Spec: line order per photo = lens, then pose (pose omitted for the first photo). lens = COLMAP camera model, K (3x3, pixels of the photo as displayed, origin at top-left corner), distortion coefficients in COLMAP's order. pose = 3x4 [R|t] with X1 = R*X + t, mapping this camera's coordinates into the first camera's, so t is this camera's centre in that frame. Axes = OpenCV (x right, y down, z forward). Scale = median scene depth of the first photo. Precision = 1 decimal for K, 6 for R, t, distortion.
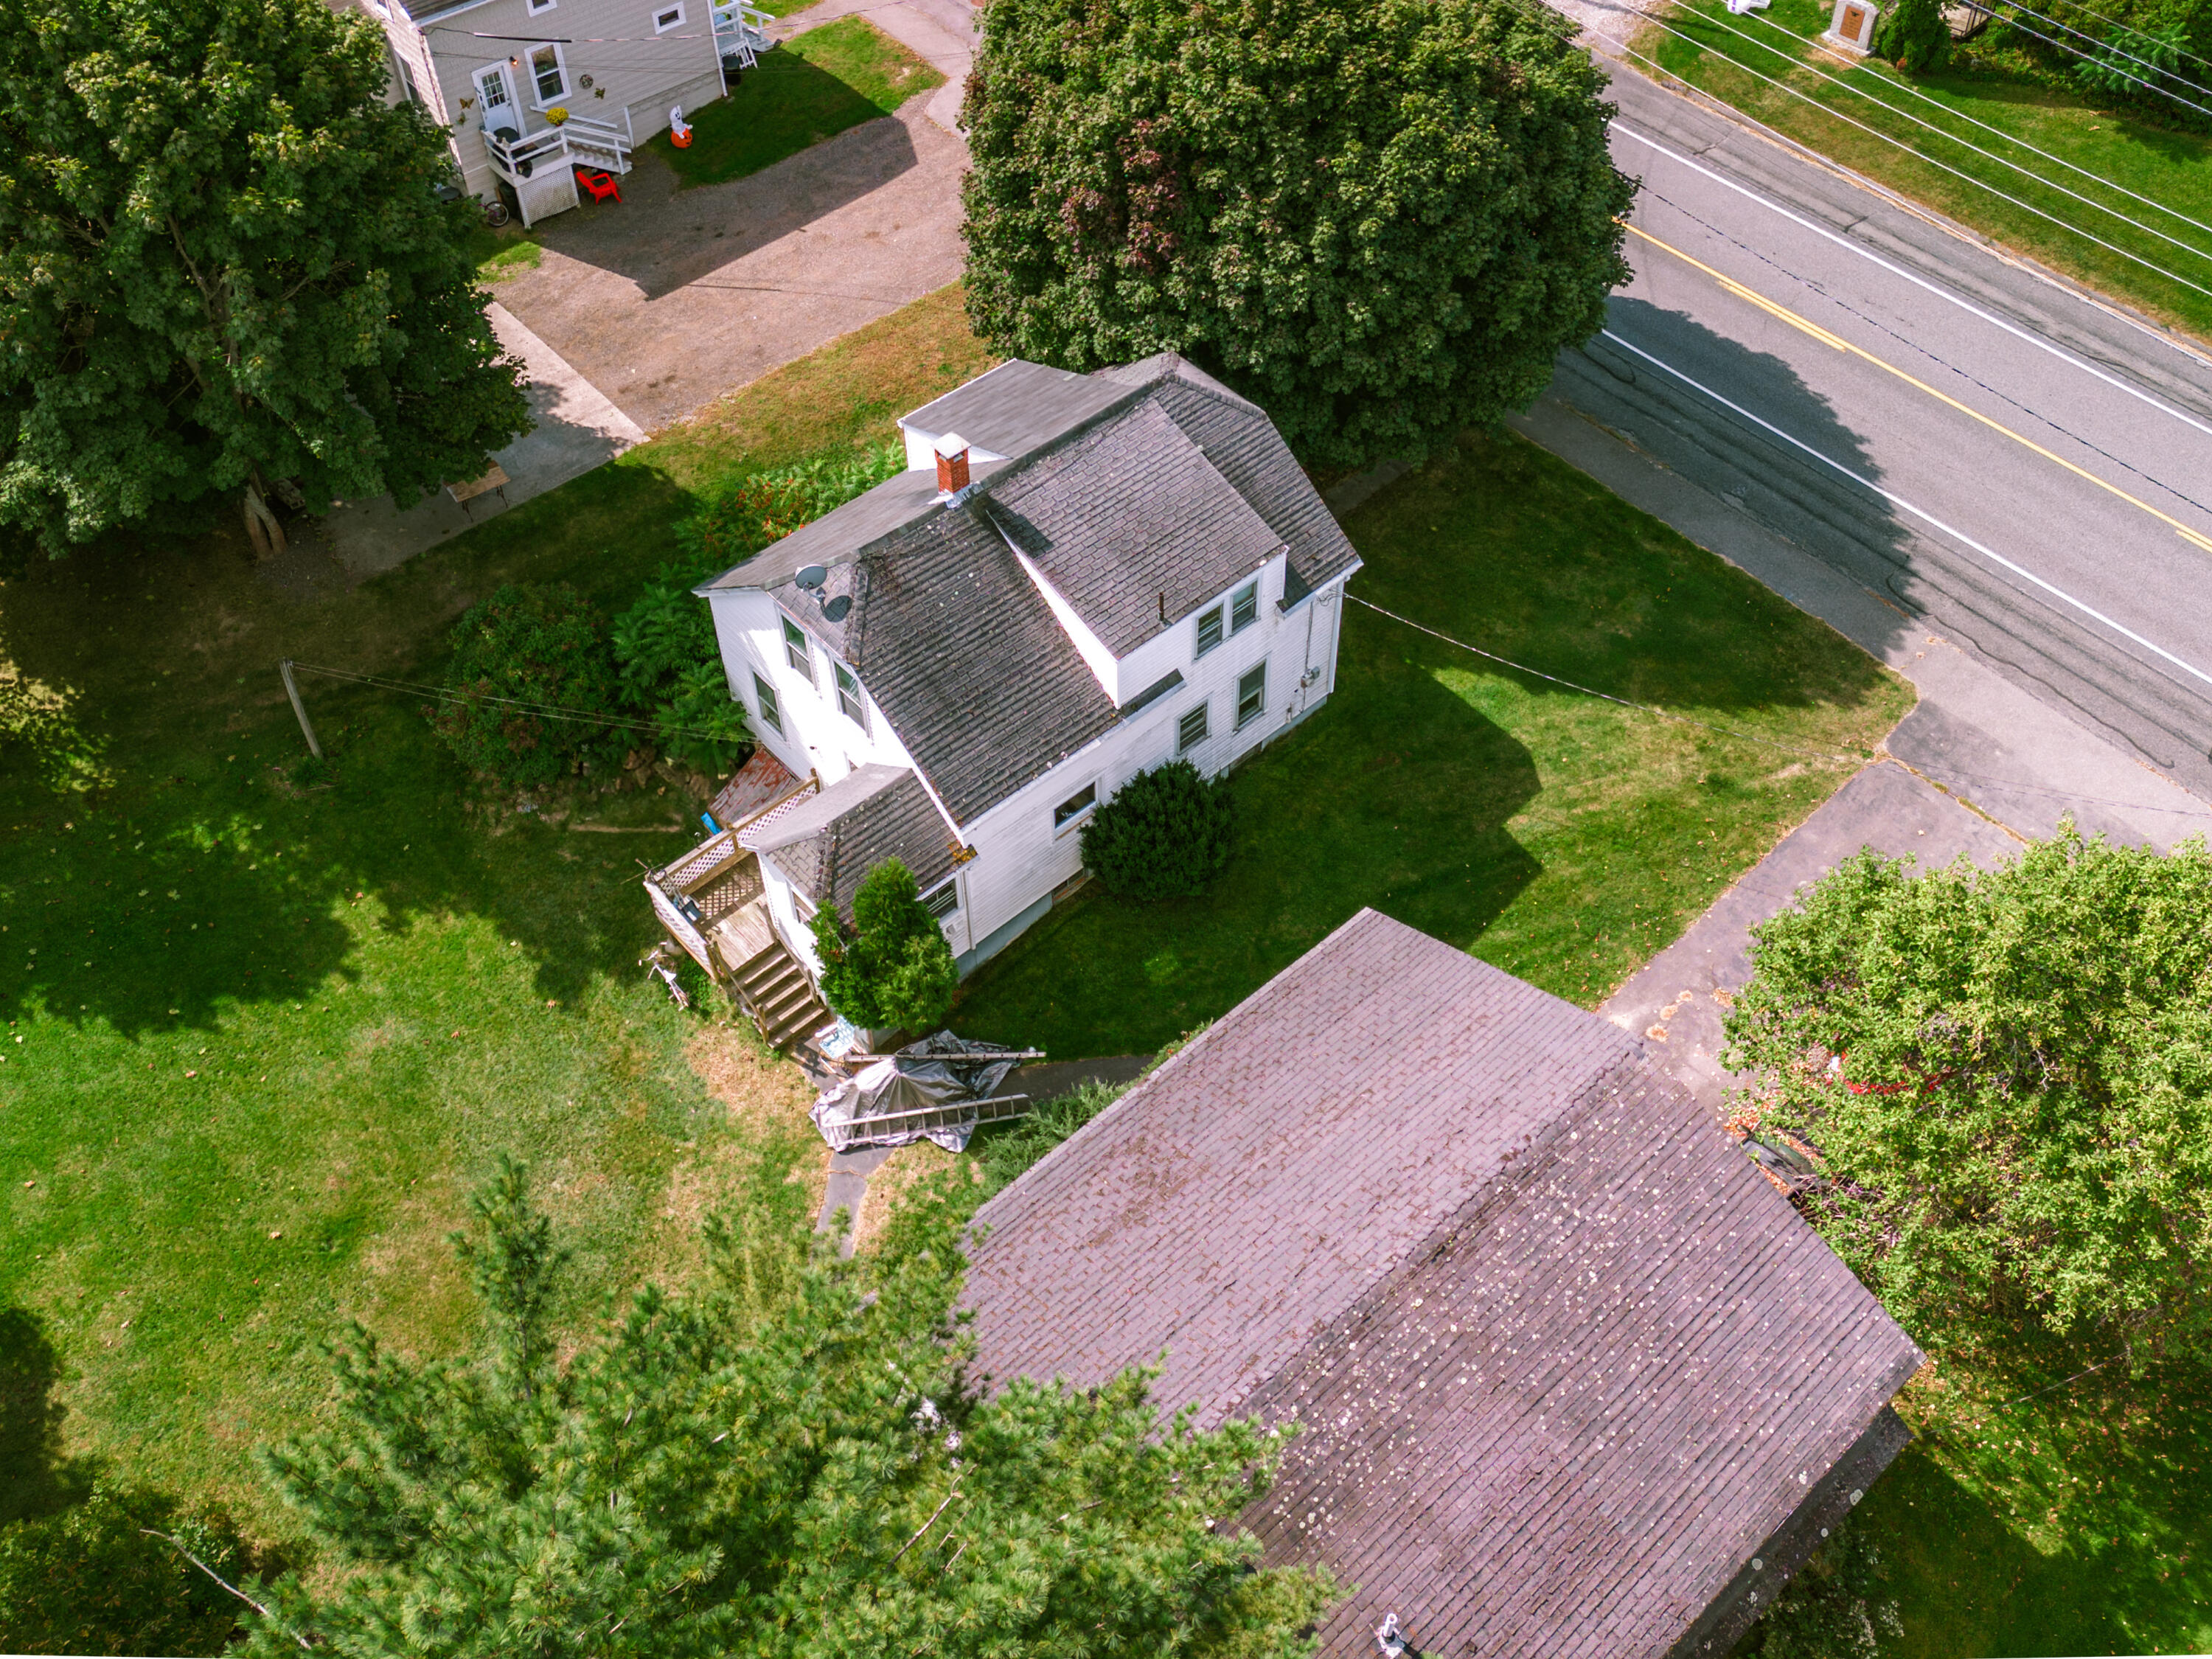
lens RADIAL K [[1817.2, 0, 1109.4], [0, 1817.2, 790.1], [0, 0, 1]] dist [0.010297, 0.001423]
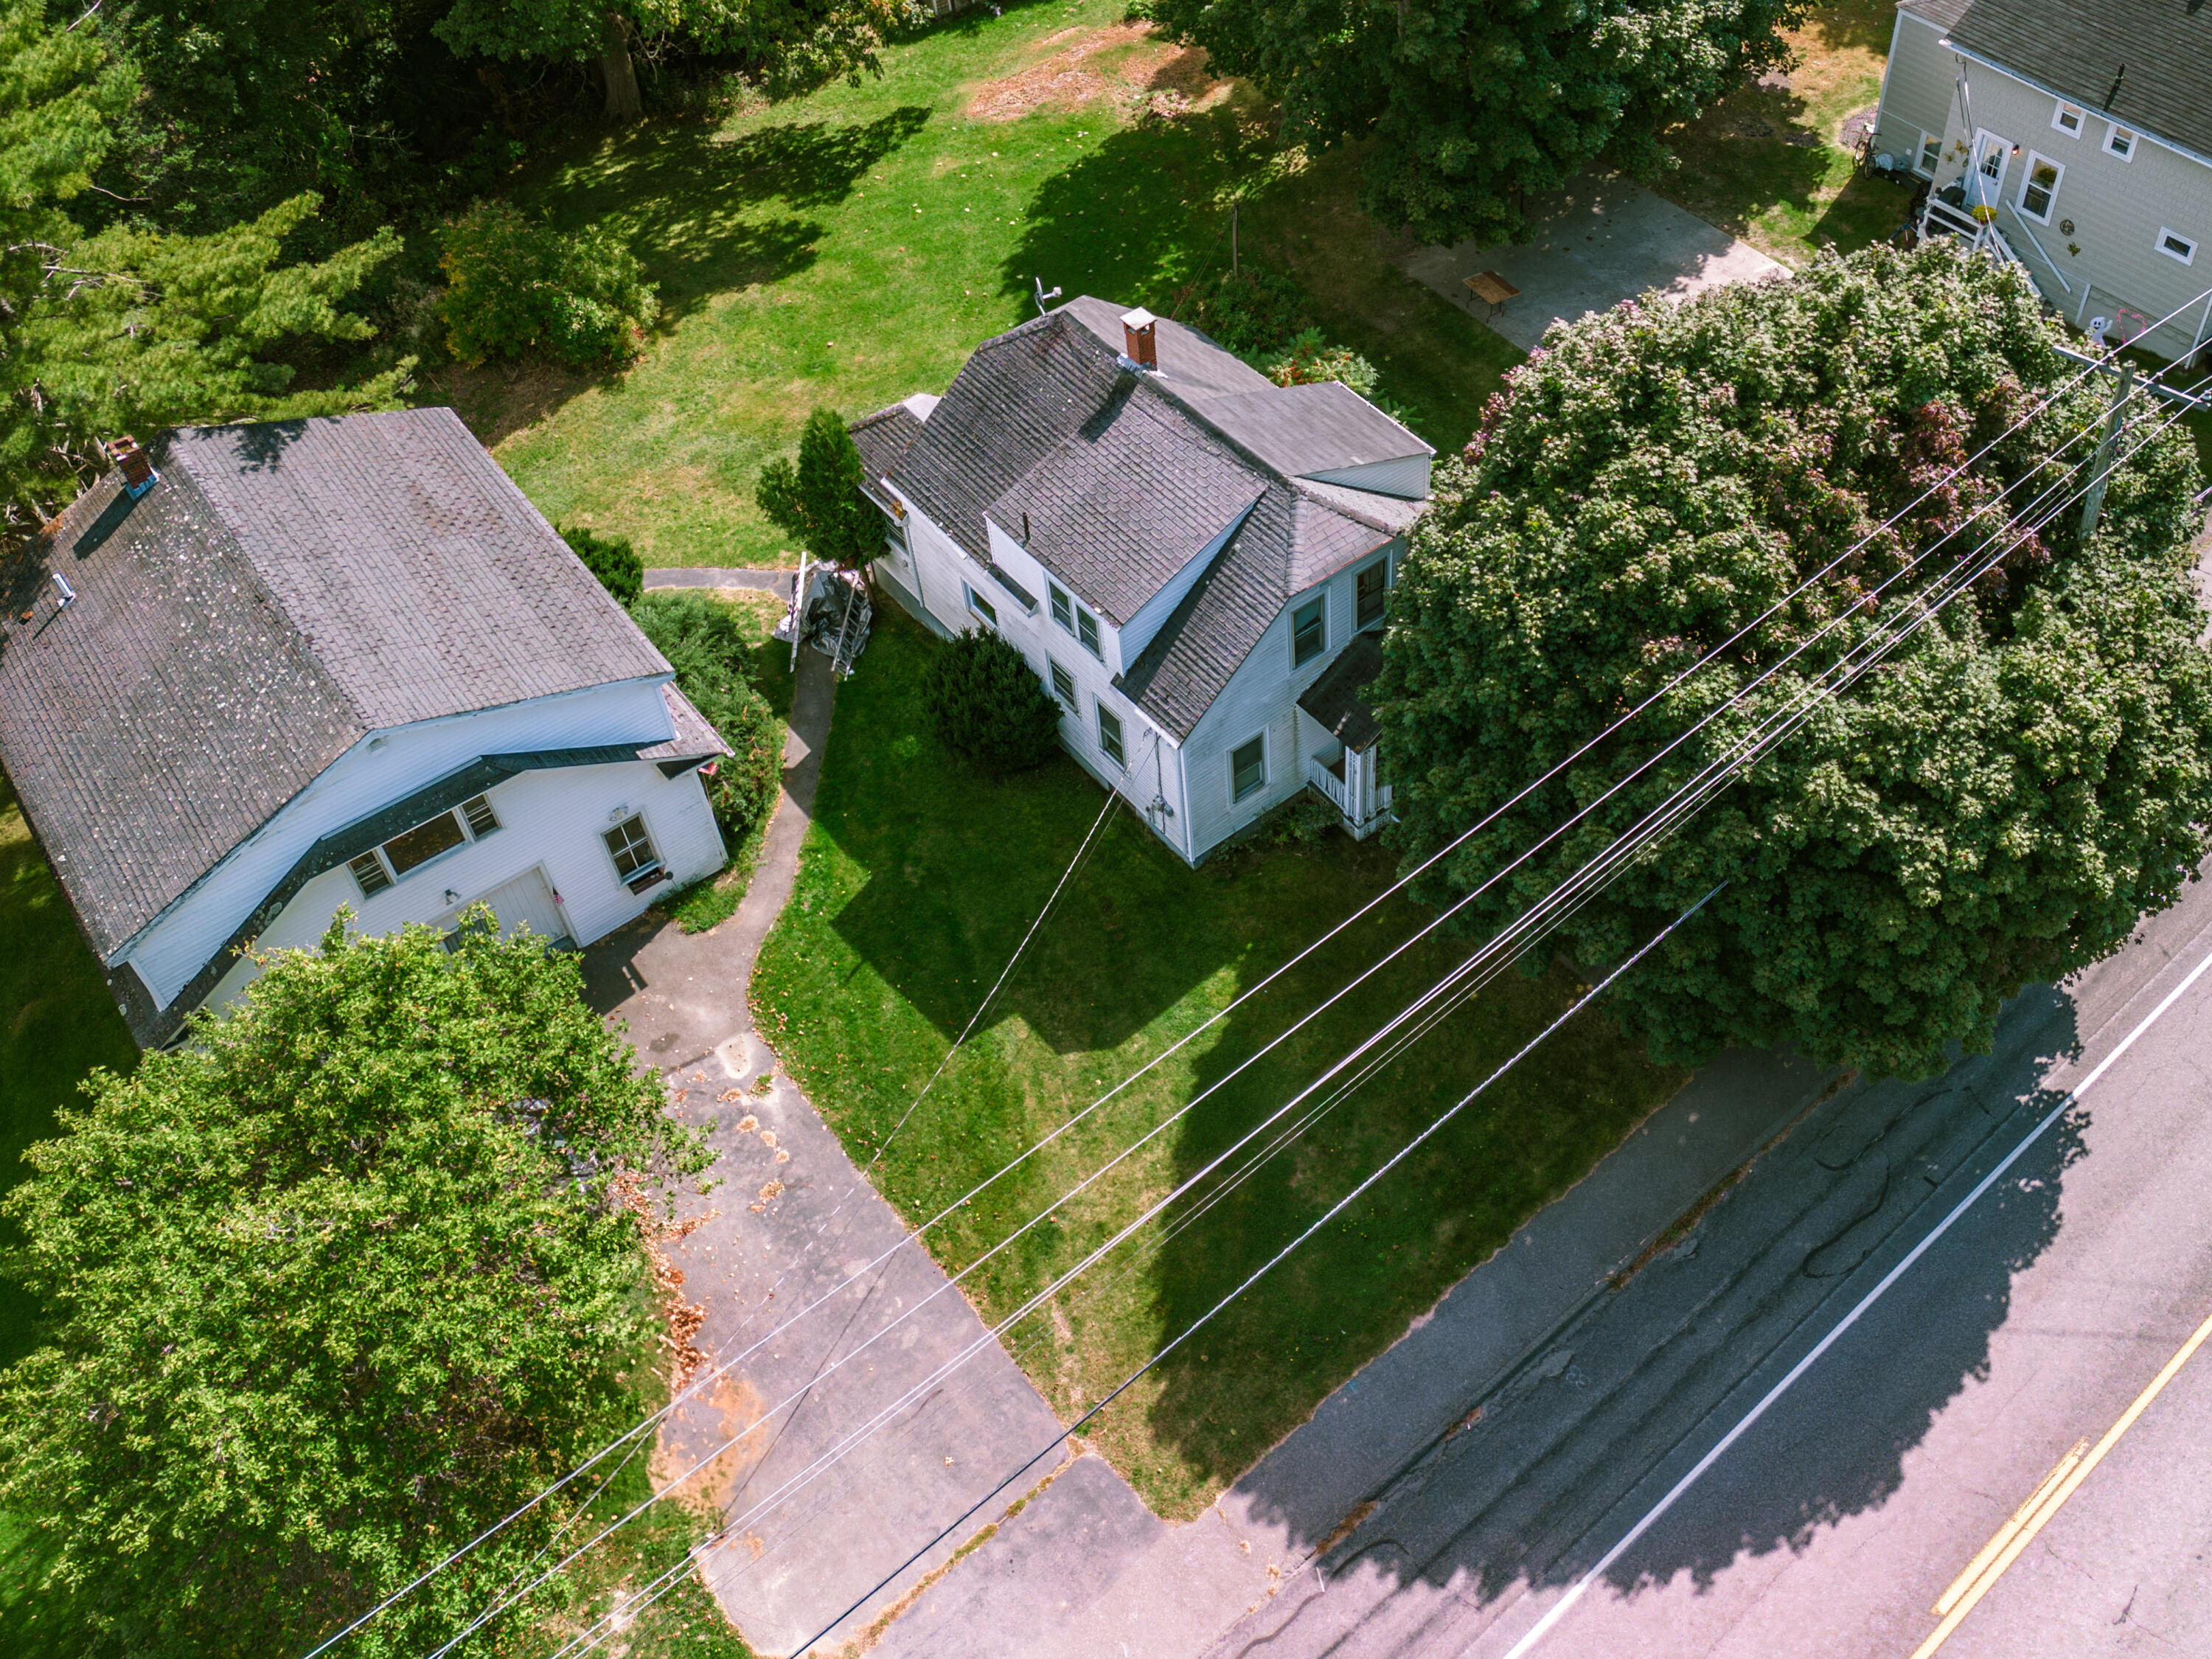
lens RADIAL K [[1824.5, 0, 1313.4], [0, 1824.5, 781.5], [0, 0, 1]] dist [0.015908, -0.008508]
pose [[-0.017470, 0.764117, -0.644841, 0.698719], [-0.758978, 0.409708, 0.506055, -0.596776], [0.650882, 0.498261, 0.572791, 0.474860]]
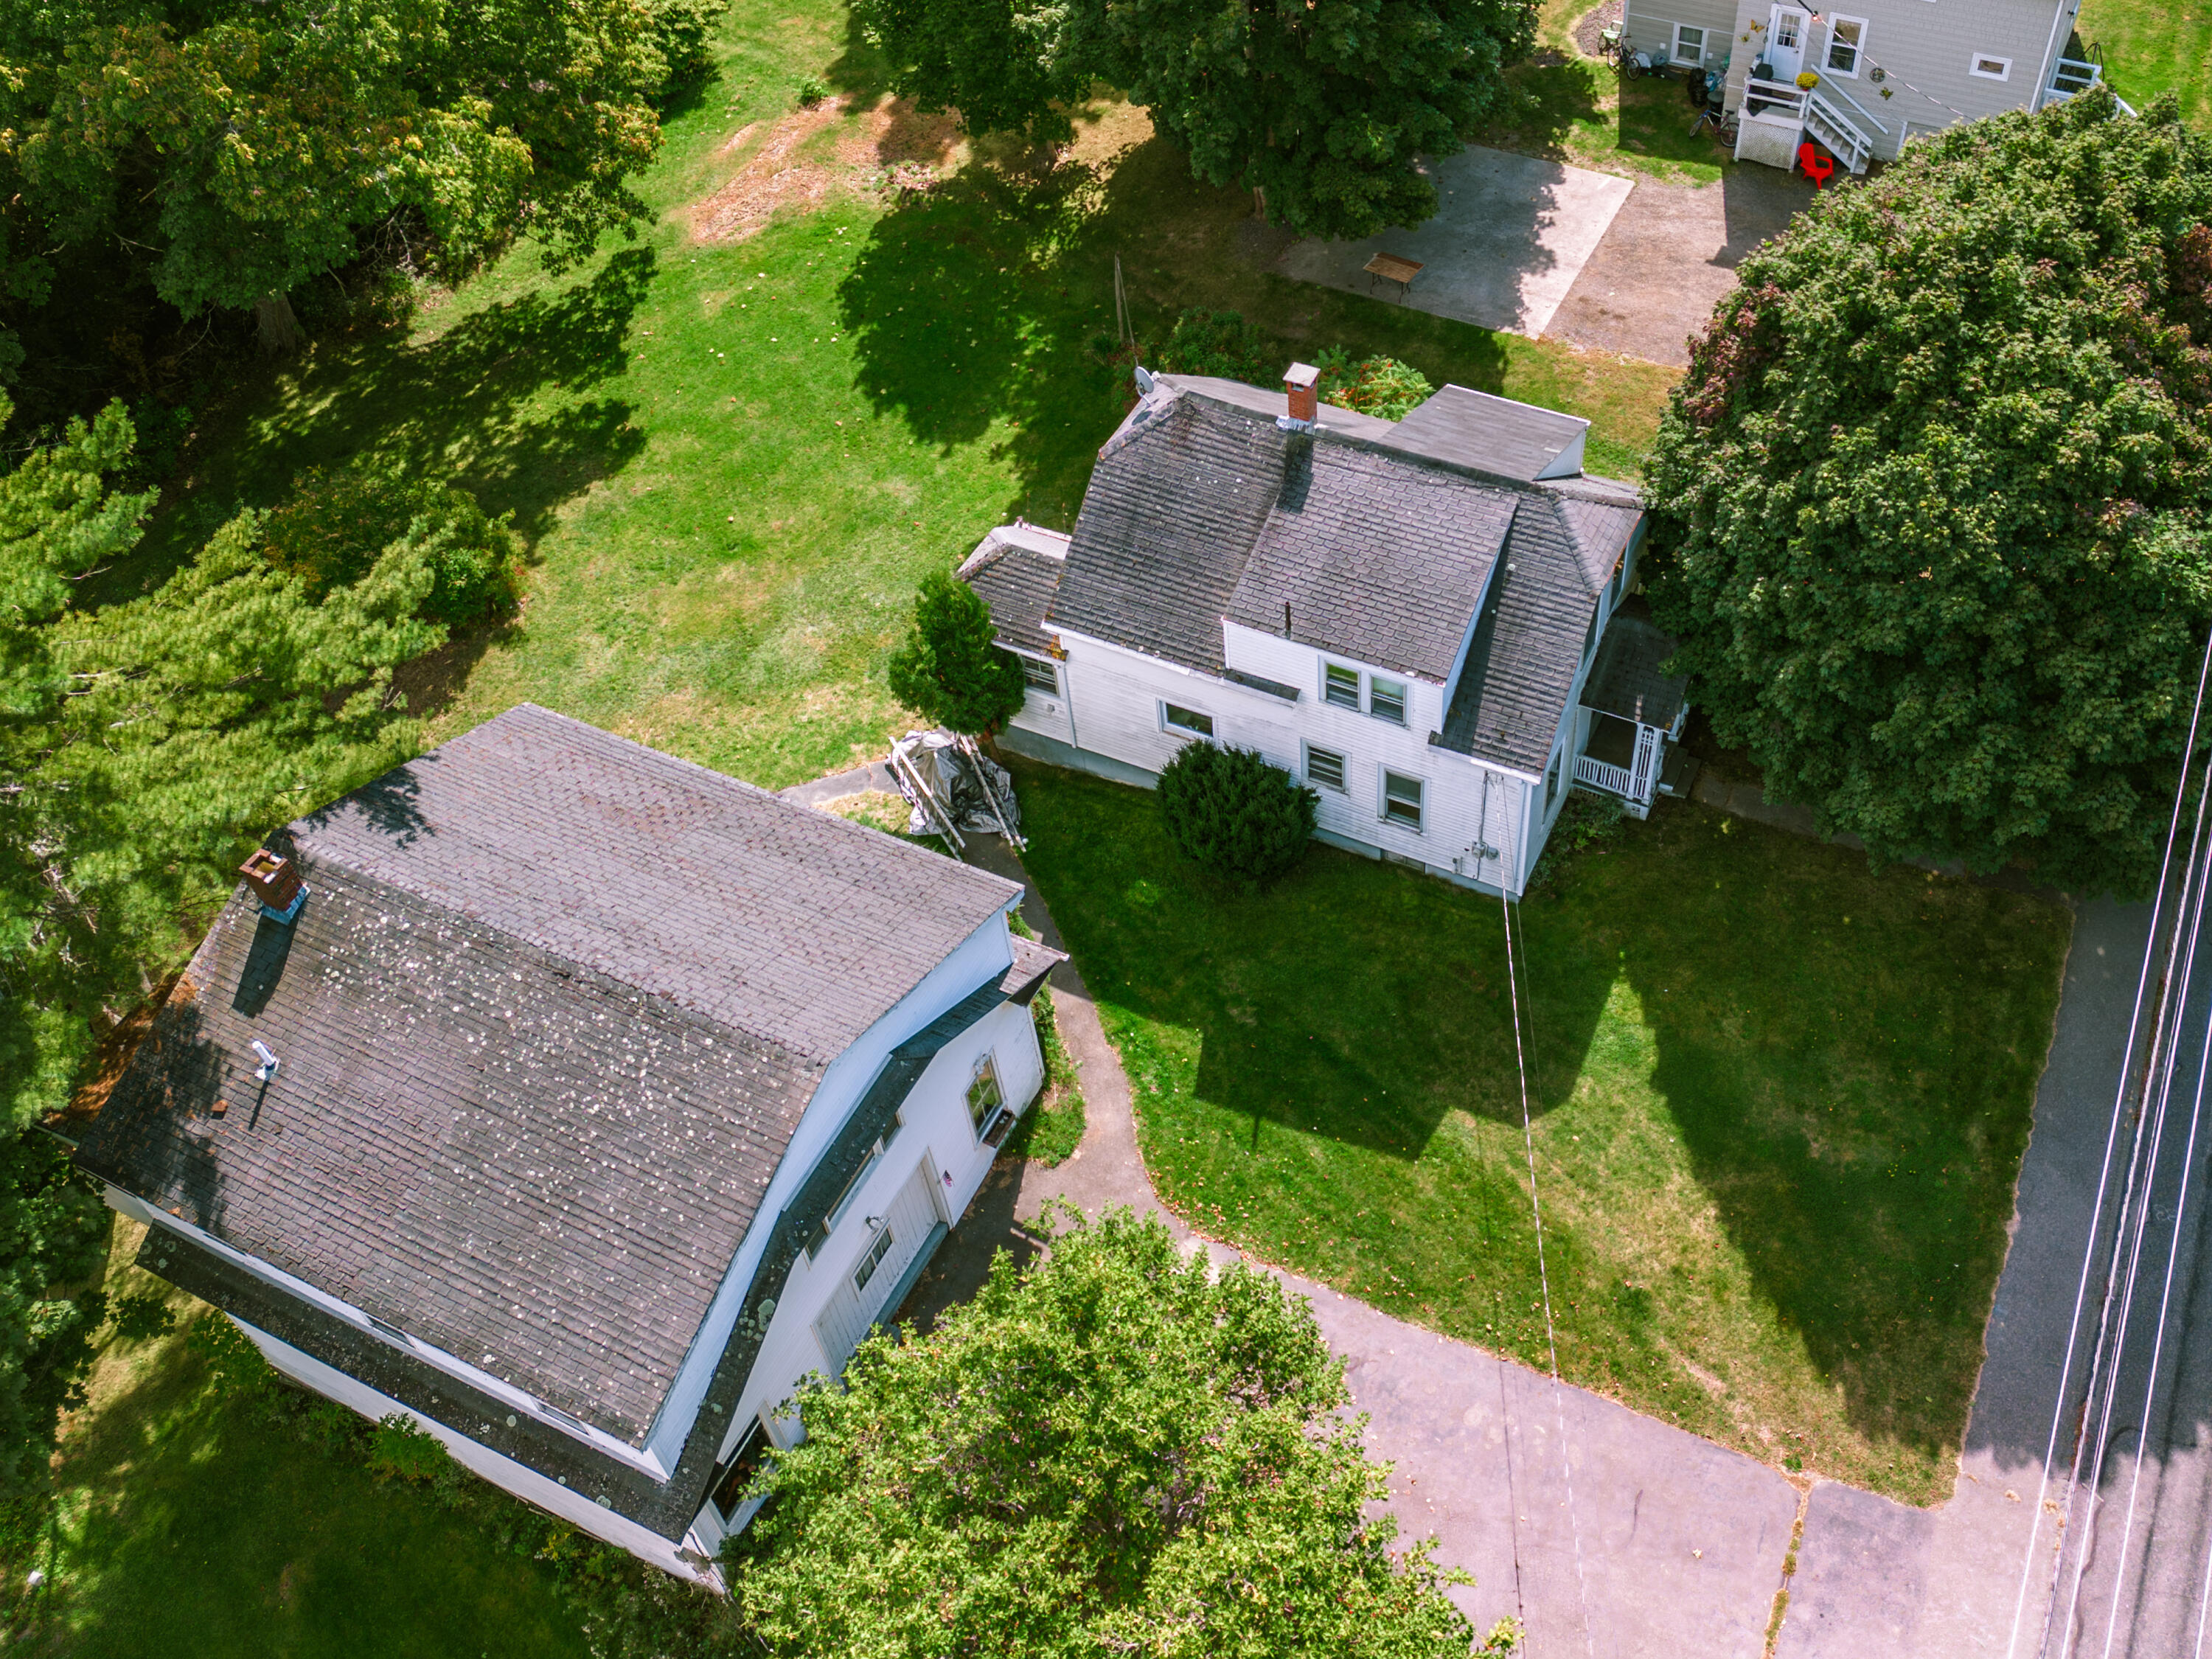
lens RADIAL K [[1824.5, 0, 1313.4], [0, 1824.5, 781.5], [0, 0, 1]] dist [0.015908, -0.008508]
pose [[0.412458, 0.698622, -0.584642, 0.574111], [-0.688925, 0.659113, 0.301584, -0.295864], [0.596038, 0.278384, 0.753154, 0.229847]]
